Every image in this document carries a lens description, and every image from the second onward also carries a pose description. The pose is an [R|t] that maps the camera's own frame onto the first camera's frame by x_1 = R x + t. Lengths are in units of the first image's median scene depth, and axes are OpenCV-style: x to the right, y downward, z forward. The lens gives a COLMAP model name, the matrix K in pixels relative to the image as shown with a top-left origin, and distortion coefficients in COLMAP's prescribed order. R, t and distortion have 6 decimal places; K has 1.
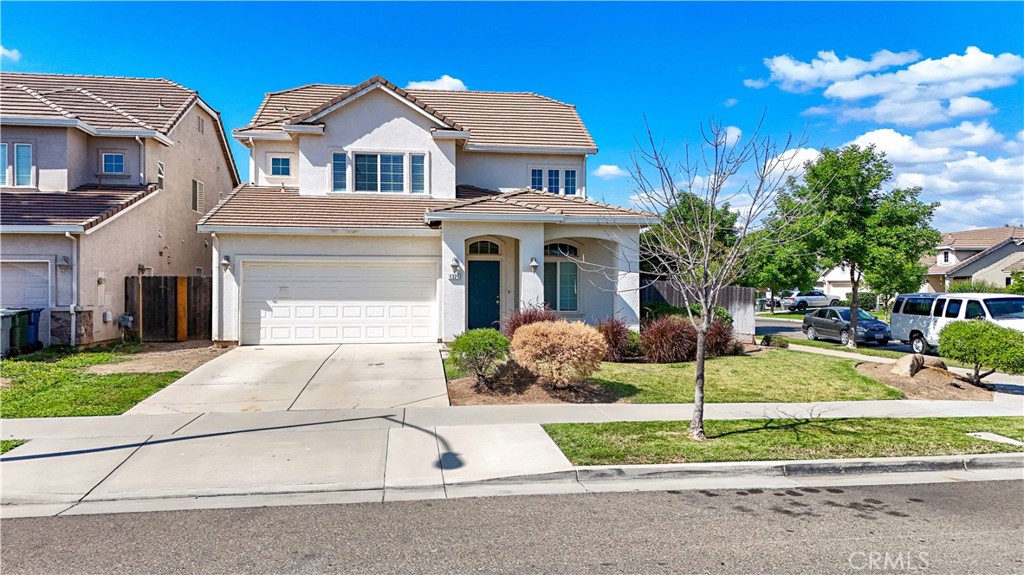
lens RADIAL K [[746.7, 0, 512.0], [0, 746.7, 287.5], [0, 0, 1]] dist [0.088040, -0.082997]
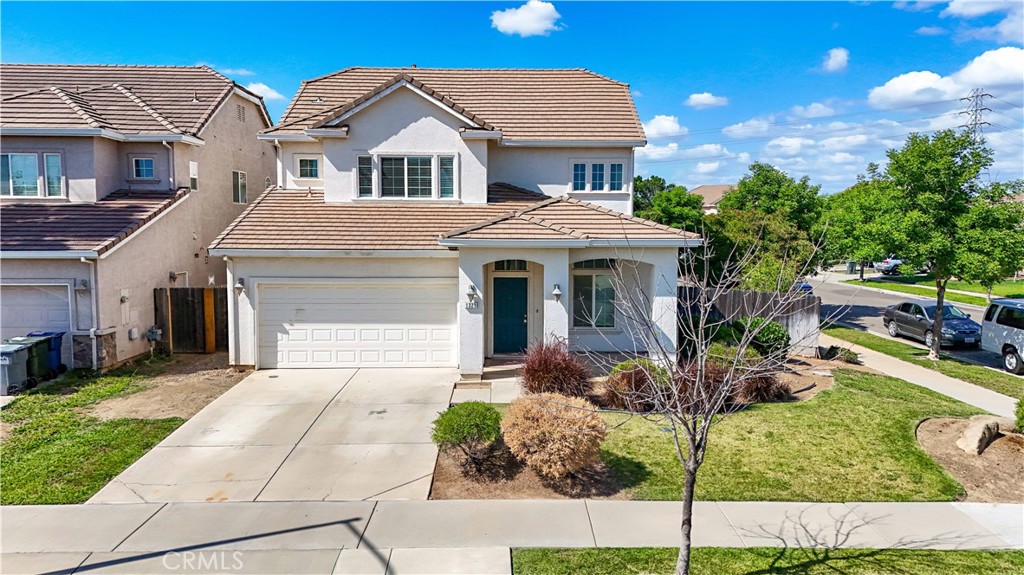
lens RADIAL K [[746.7, 0, 512.0], [0, 746.7, 287.5], [0, 0, 1]] dist [0.088040, -0.082997]
pose [[0.993224, 0.012100, -0.115584, 0.066795], [-0.001969, 0.996174, 0.087369, -0.097525], [0.116199, -0.086549, 0.989448, 0.069486]]
